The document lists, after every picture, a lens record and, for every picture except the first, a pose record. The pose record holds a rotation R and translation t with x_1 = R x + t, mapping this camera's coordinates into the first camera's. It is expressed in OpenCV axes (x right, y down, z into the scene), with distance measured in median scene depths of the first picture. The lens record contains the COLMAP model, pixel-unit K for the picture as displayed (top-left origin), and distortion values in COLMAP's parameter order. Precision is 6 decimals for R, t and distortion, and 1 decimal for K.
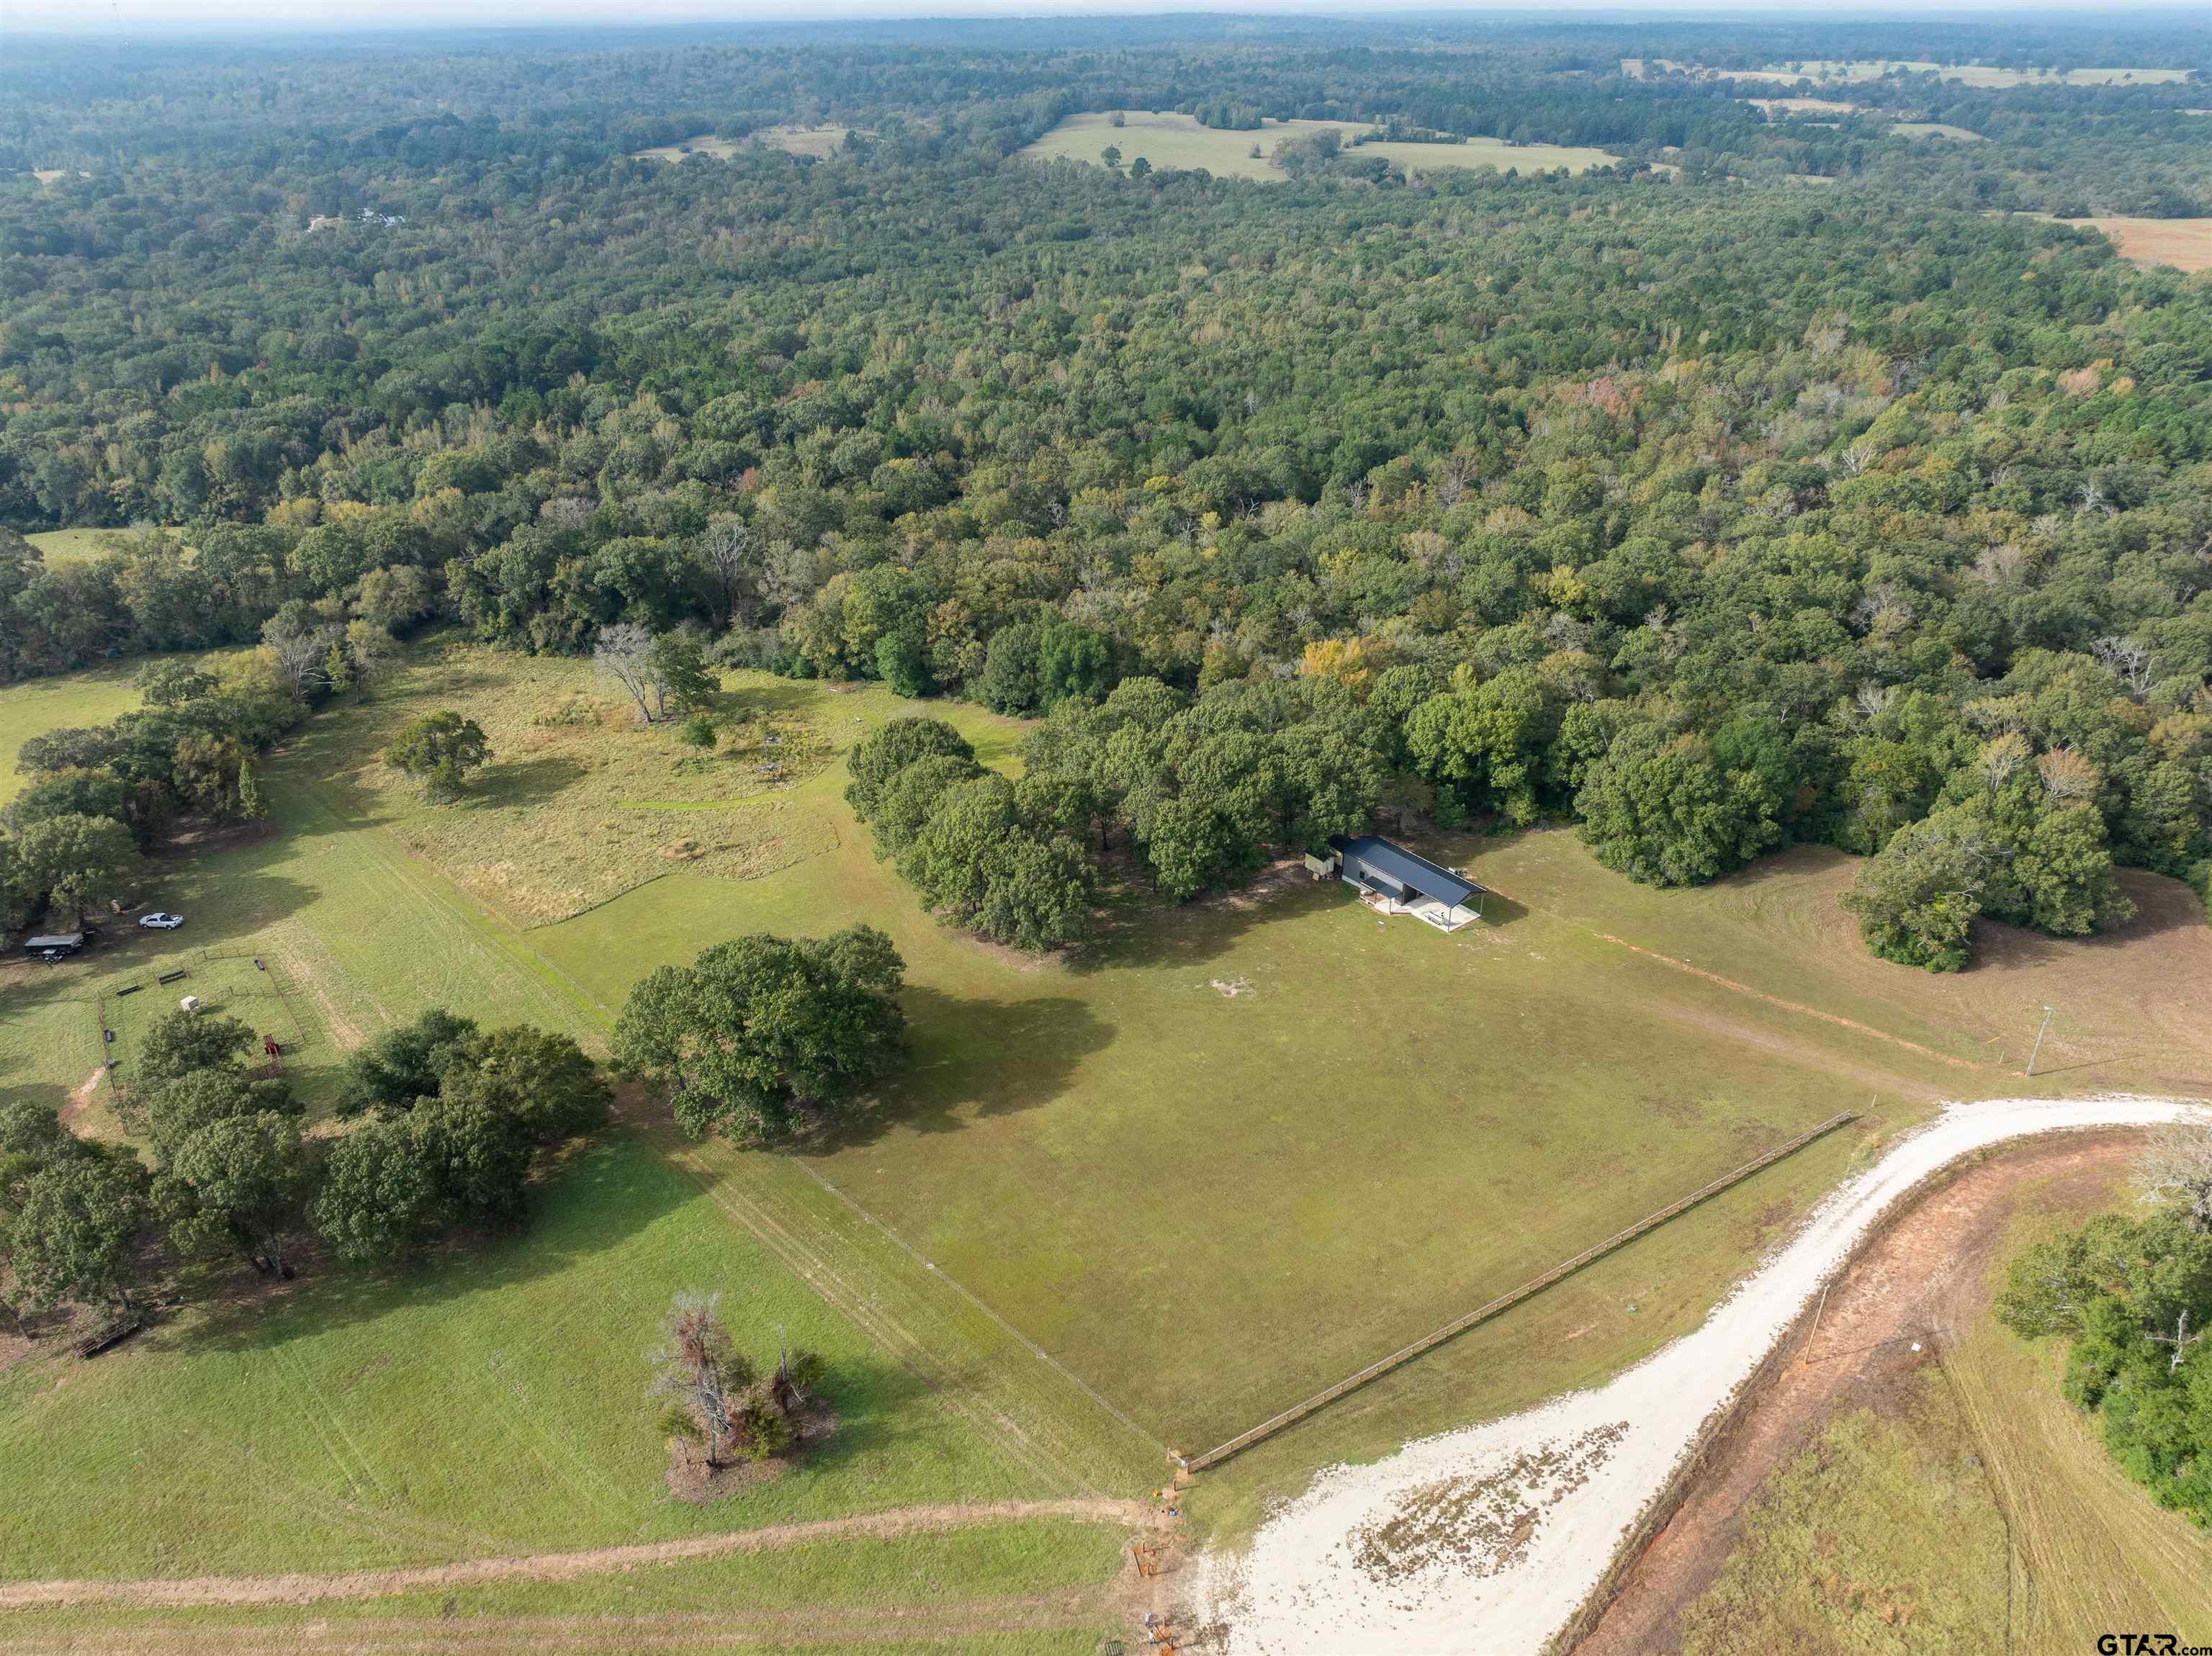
lens RADIAL K [[1562.9, 0, 1106.0], [0, 1562.9, 828.0], [0, 0, 1]] dist [-0.073642, 0.044760]
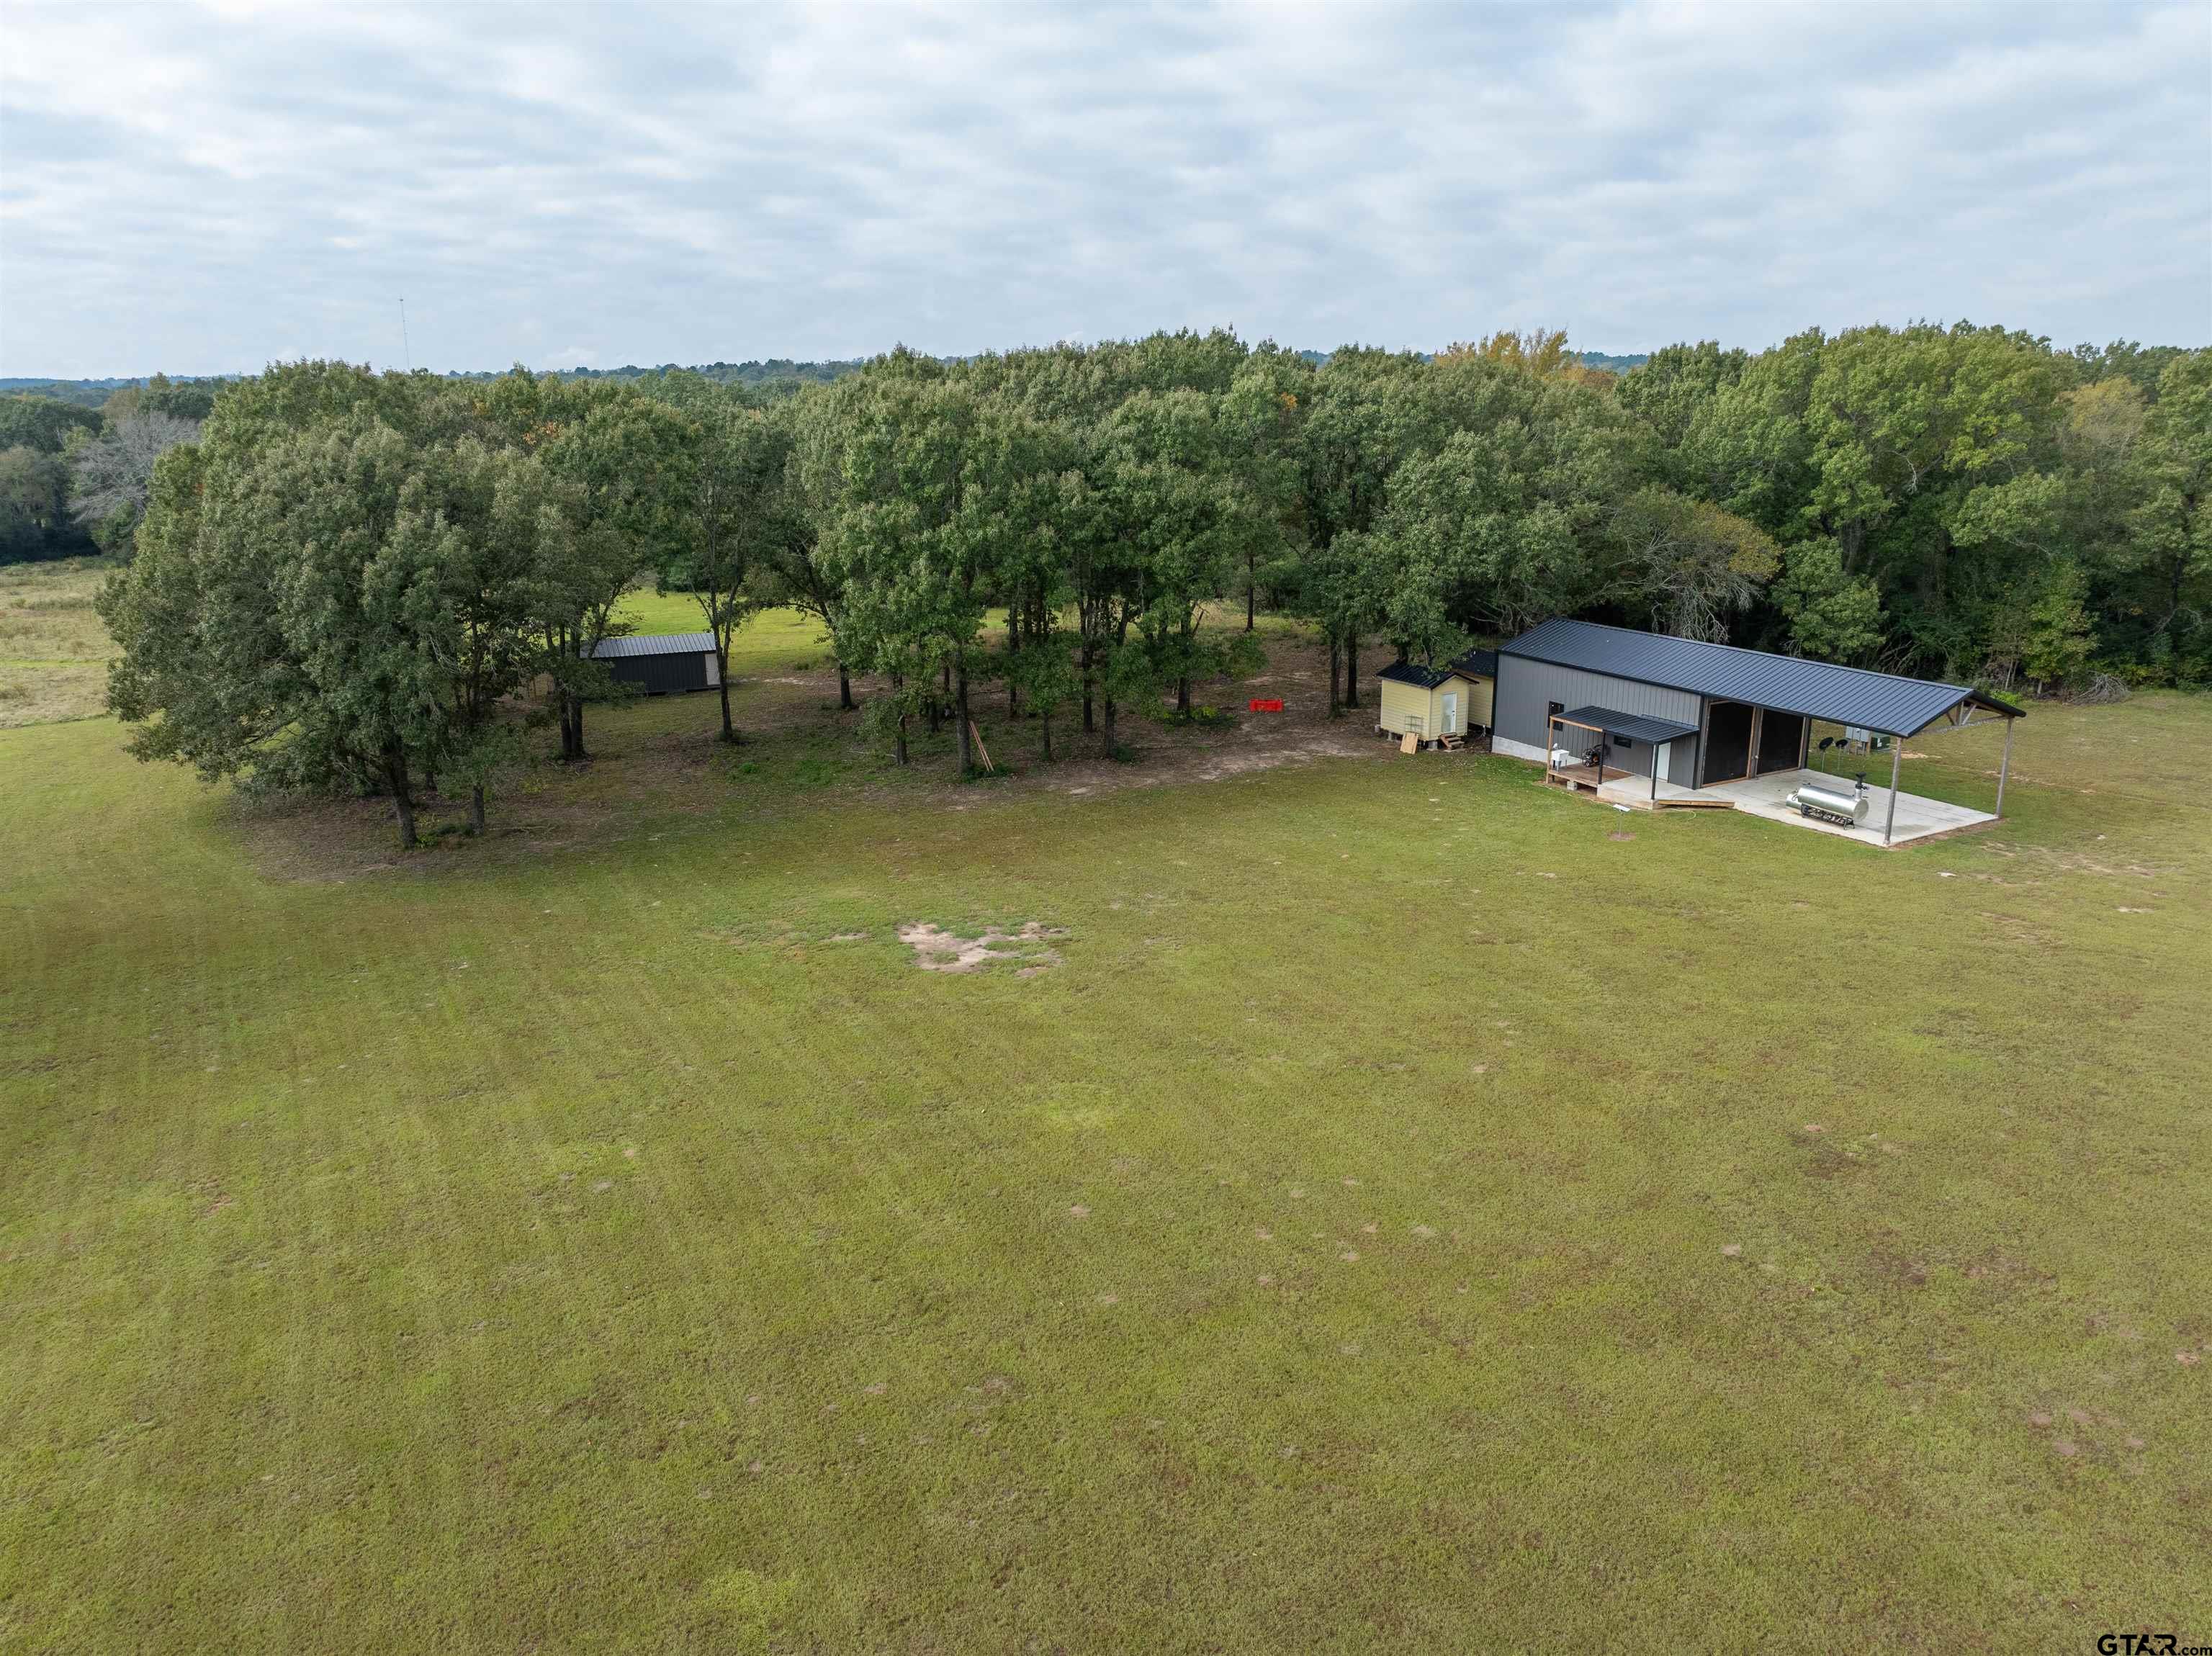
lens RADIAL K [[1562.9, 0, 1106.0], [0, 1562.9, 828.0], [0, 0, 1]] dist [-0.073642, 0.044760]
pose [[0.988573, 0.046292, -0.143461, 0.140090], [-0.075805, 0.975258, -0.207665, 0.138553], [0.130299, 0.216167, 0.967623, 0.803251]]
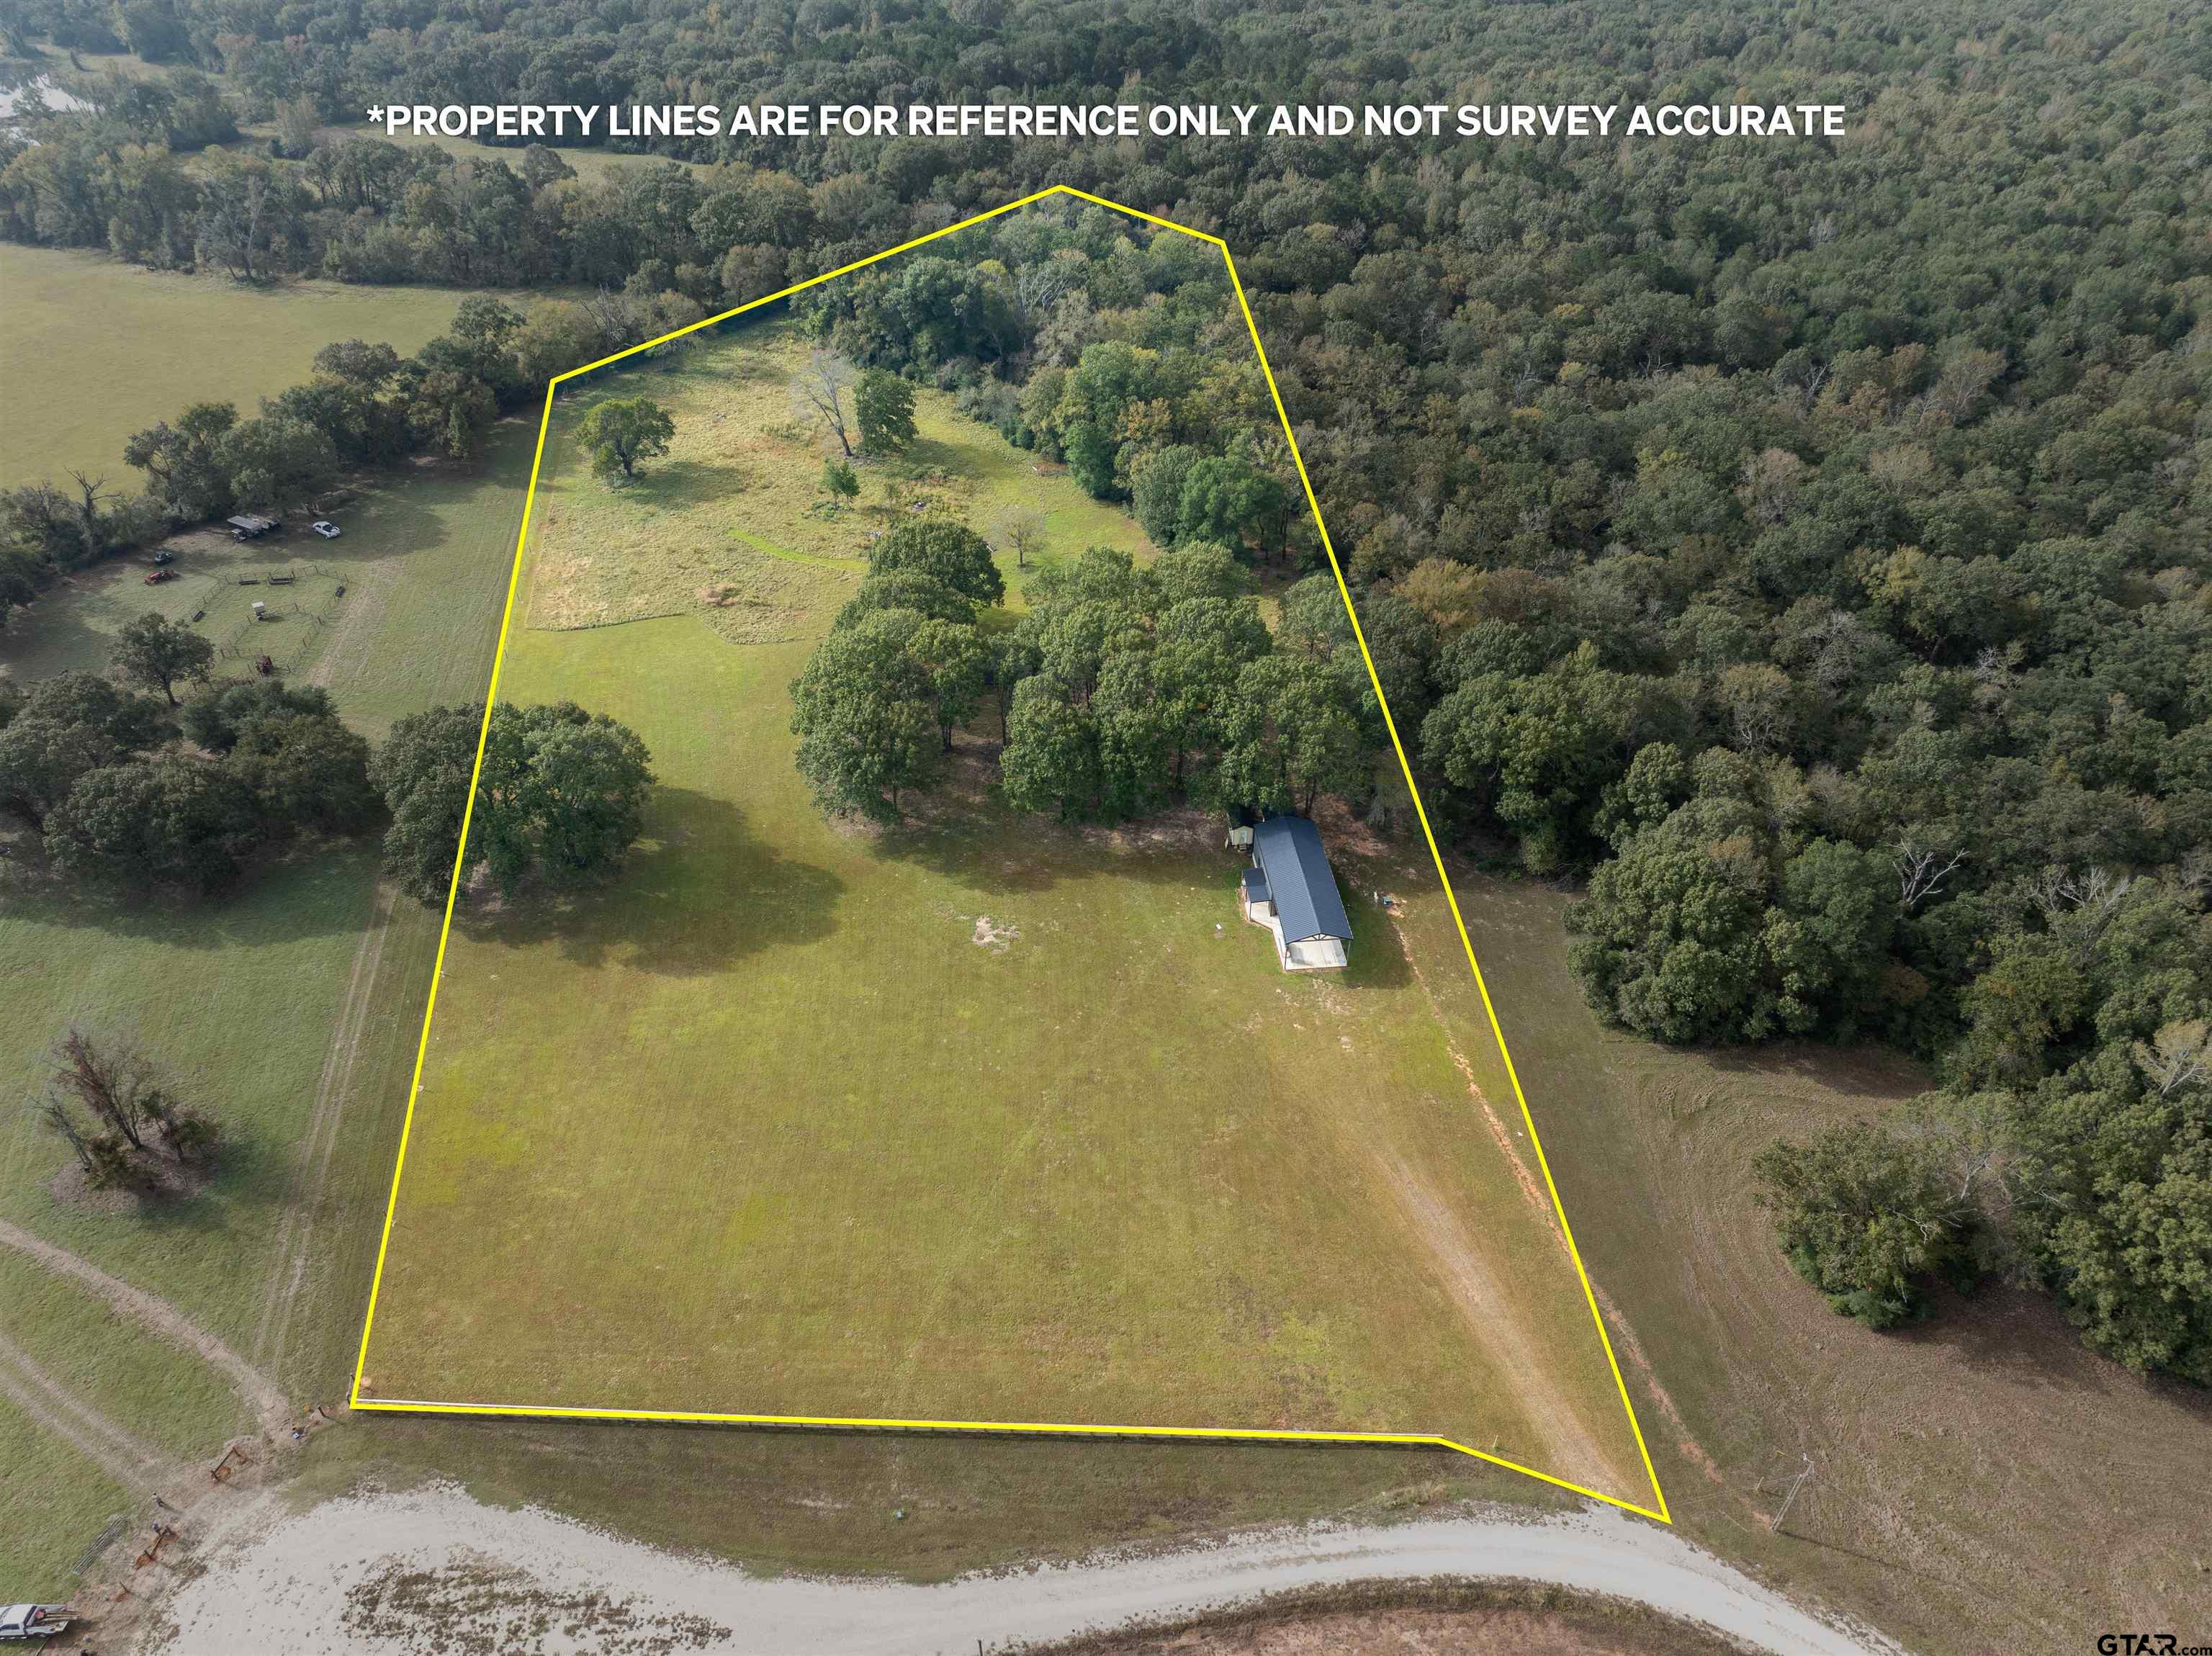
lens RADIAL K [[1562.9, 0, 1106.0], [0, 1562.9, 828.0], [0, 0, 1]] dist [-0.073642, 0.044760]
pose [[0.839673, 0.340960, -0.422725, 0.492907], [-0.266519, 0.936891, 0.226279, -0.166791], [0.473200, -0.077336, 0.877554, 0.303088]]
